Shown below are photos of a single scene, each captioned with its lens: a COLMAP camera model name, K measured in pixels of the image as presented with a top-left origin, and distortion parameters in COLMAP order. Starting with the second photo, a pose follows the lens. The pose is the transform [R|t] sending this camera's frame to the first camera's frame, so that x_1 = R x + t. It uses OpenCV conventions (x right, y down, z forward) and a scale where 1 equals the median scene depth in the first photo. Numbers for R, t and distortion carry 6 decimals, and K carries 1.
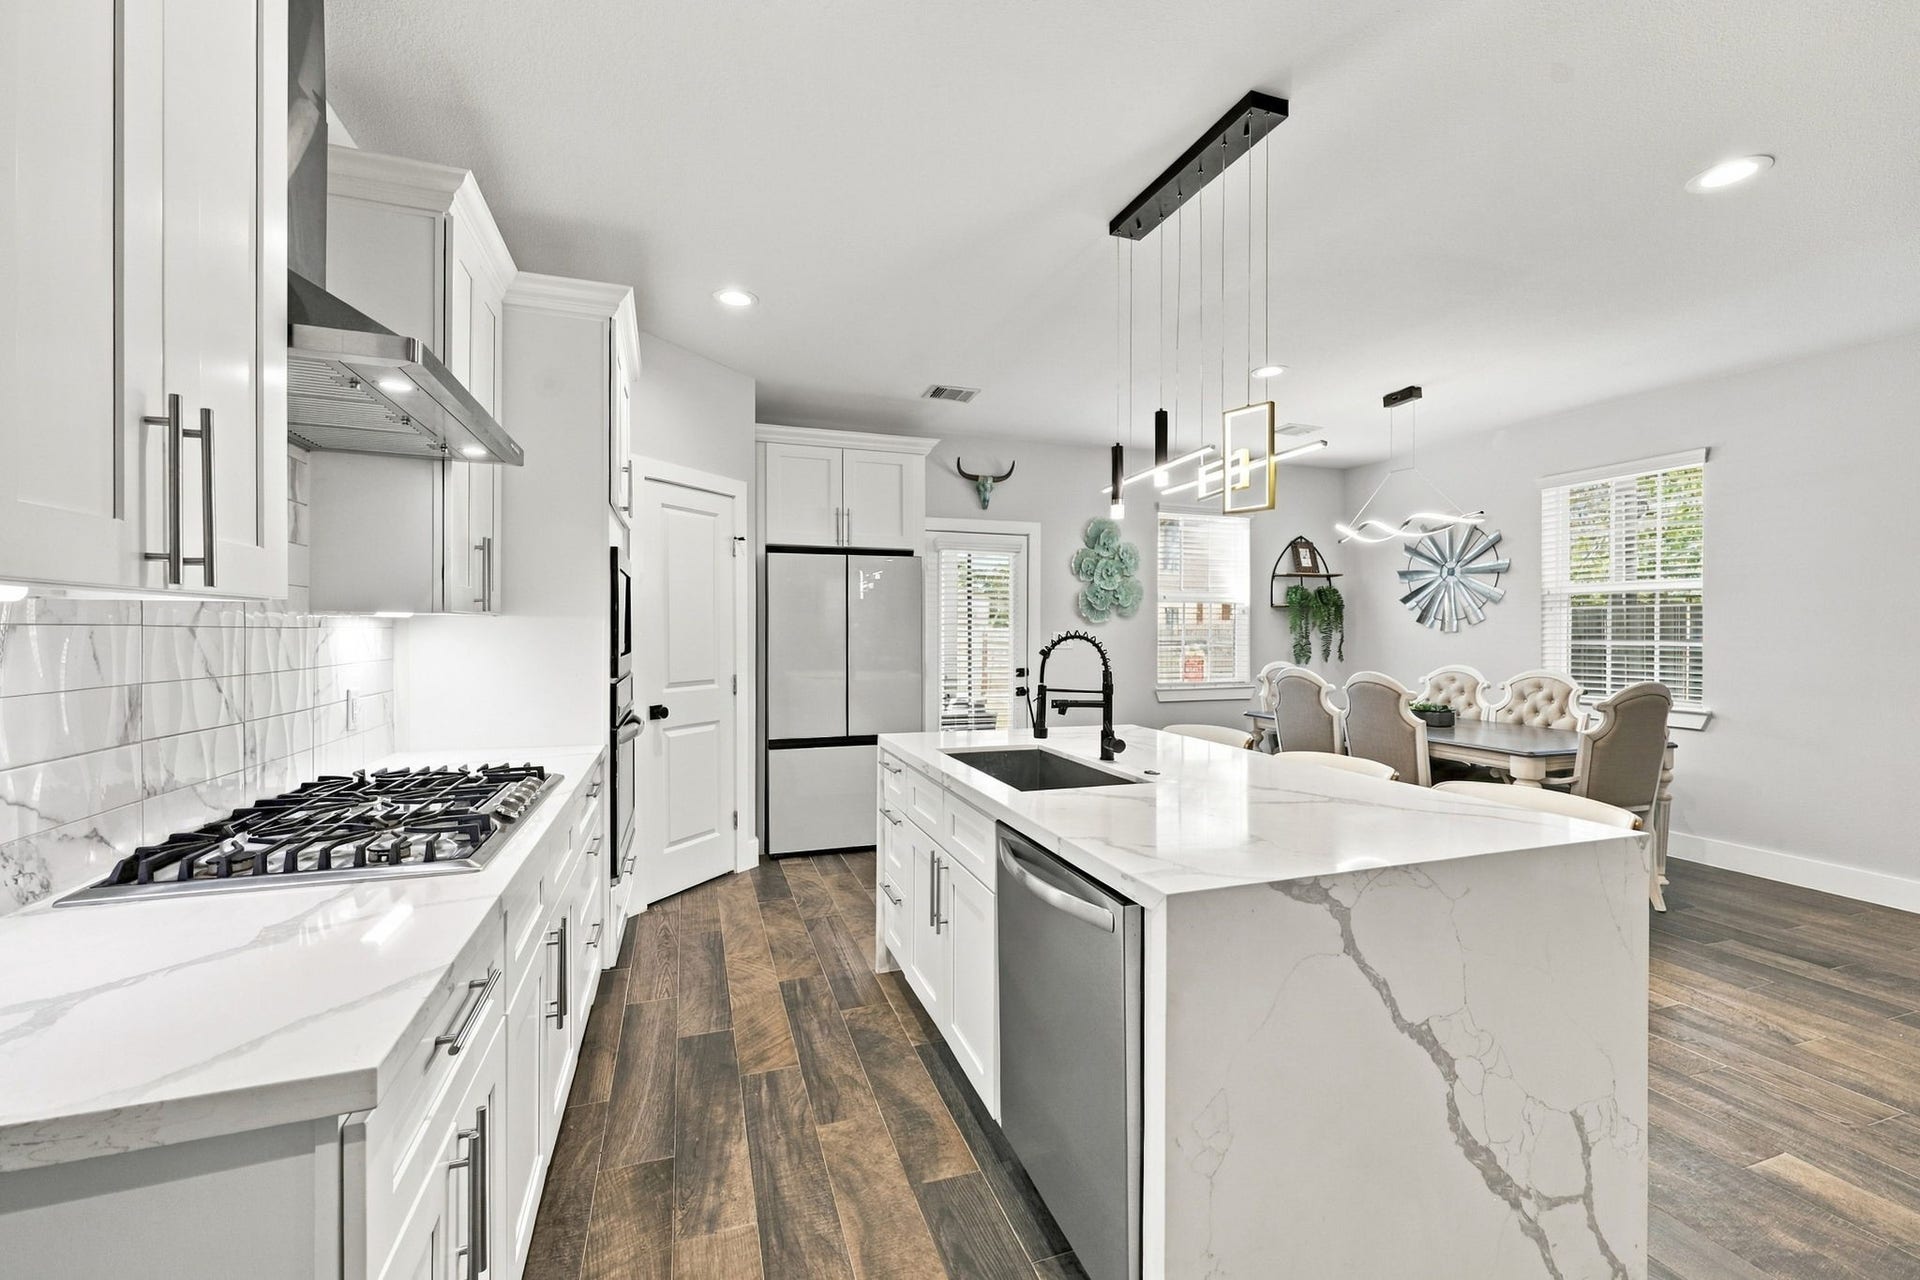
lens RADIAL K [[789.4, 0, 961.4], [0, 789.4, 634.2], [0, 0, 1]] dist [0.001165, 0.000092]
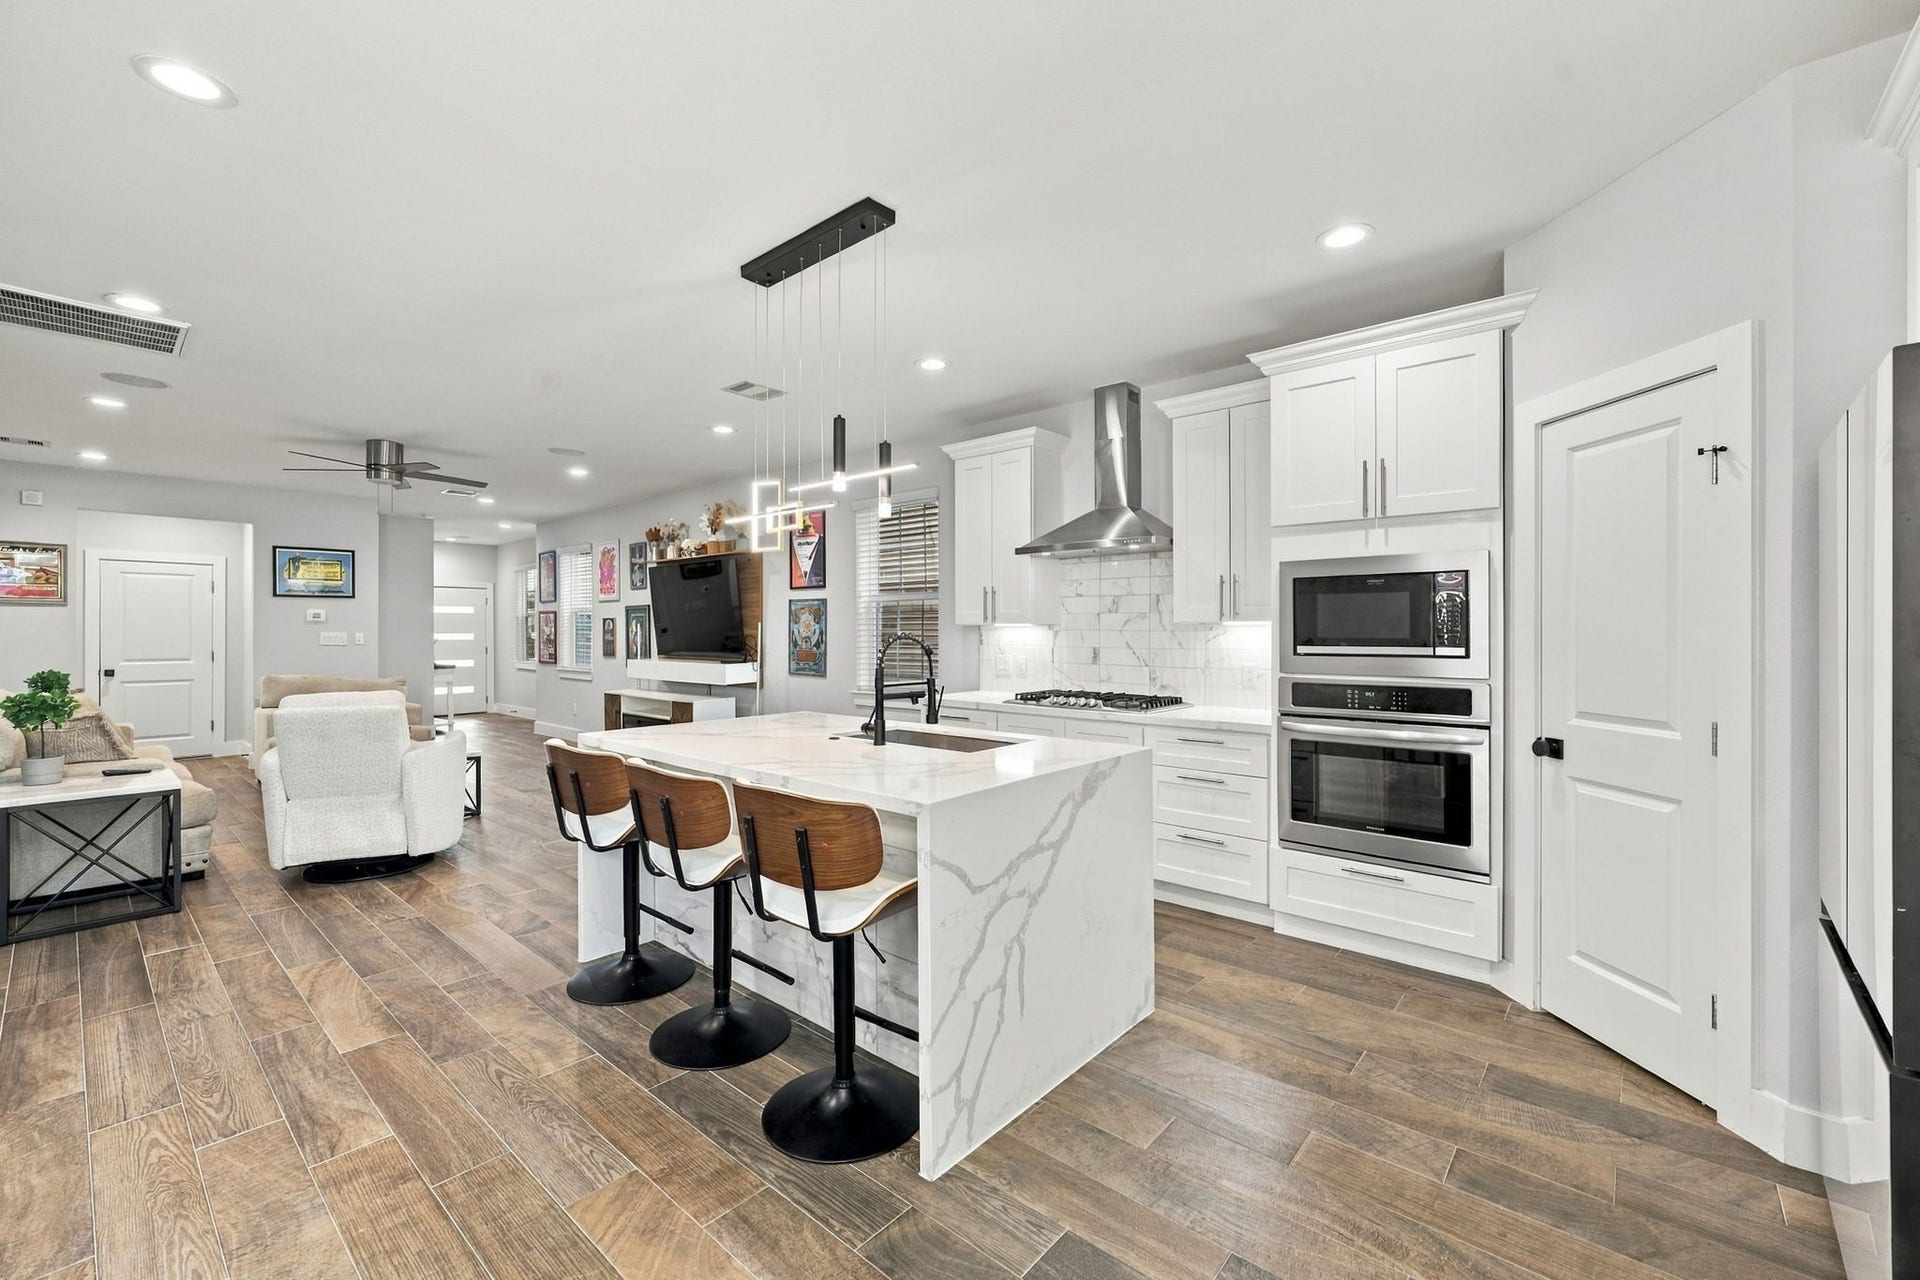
lens RADIAL K [[789.4, 0, 964.5], [0, 789.4, 625.1], [0, 0, 1]] dist [0.001165, 0.000092]
pose [[-0.869845, -0.005841, -0.493291, 0.307556], [-0.003800, 0.999980, -0.005140, -0.004737], [0.493311, -0.002596, -0.869849, 0.980151]]
